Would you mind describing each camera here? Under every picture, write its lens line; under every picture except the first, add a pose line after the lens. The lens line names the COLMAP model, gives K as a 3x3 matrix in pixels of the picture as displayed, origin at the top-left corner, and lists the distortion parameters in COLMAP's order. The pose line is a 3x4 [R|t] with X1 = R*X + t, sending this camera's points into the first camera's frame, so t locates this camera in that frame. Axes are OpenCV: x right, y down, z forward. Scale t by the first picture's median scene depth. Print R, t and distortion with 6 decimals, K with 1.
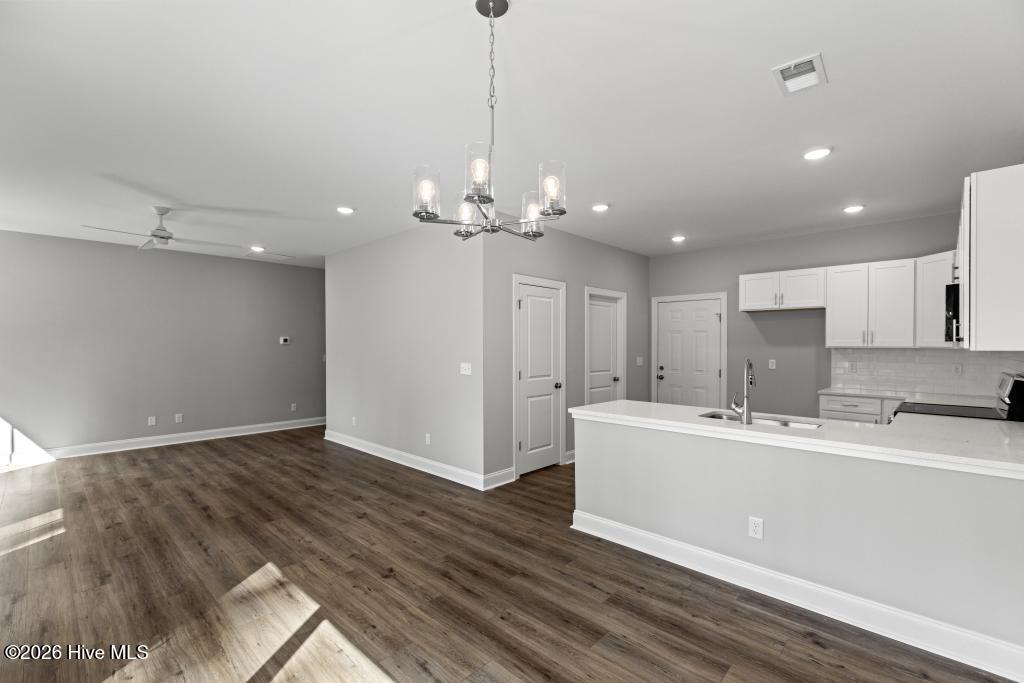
lens RADIAL K [[457.6, 0, 514.0], [0, 457.6, 351.0], [0, 0, 1]] dist [0.000306, -0.000035]
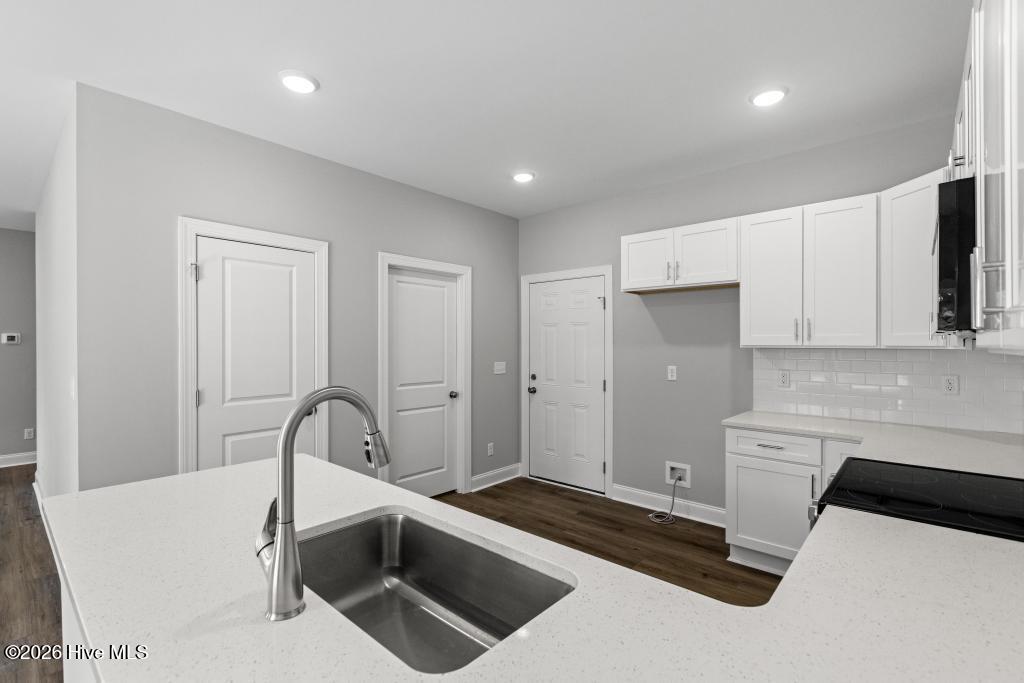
lens RADIAL K [[466.1, 0, 515.3], [0, 466.1, 344.8], [0, 0, 1]] dist [0.001617, 0.000716]
pose [[0.999386, -0.002559, 0.034939, 0.330569], [0.002932, 0.999939, -0.010630, -0.004965], [-0.034909, 0.010726, 0.999333, 0.355891]]
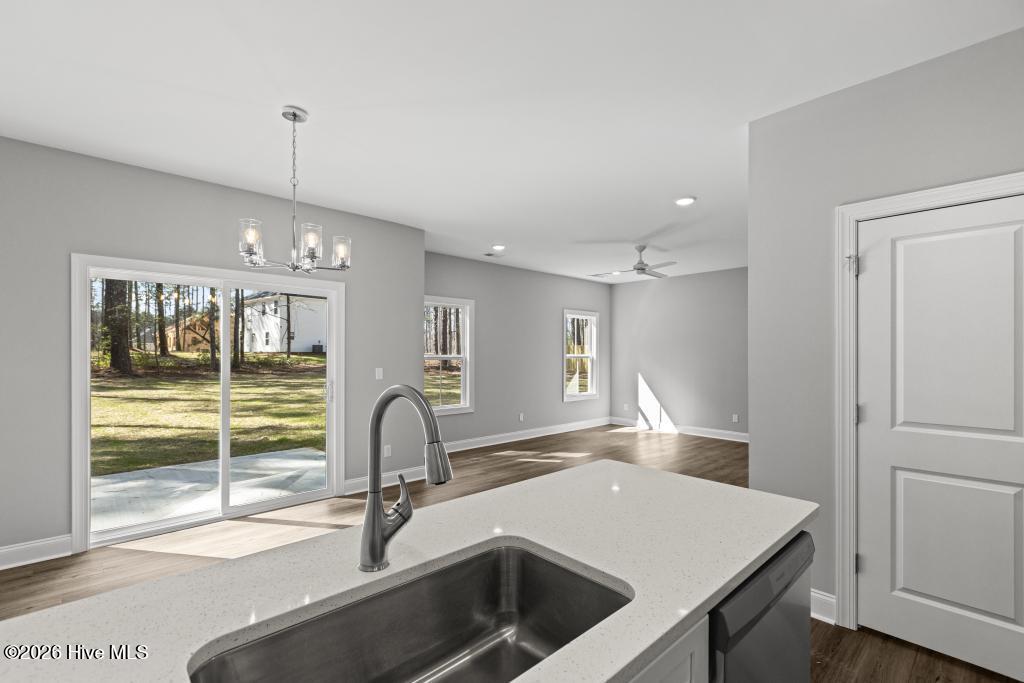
lens RADIAL K [[457.6, 0, 514.0], [0, 457.6, 351.0], [0, 0, 1]] dist [0.000306, -0.000035]
pose [[-0.058992, -0.002255, -0.998256, 0.439633], [-0.017092, 0.999853, -0.001249, -0.005414], [0.998112, 0.016988, -0.059022, 0.578904]]
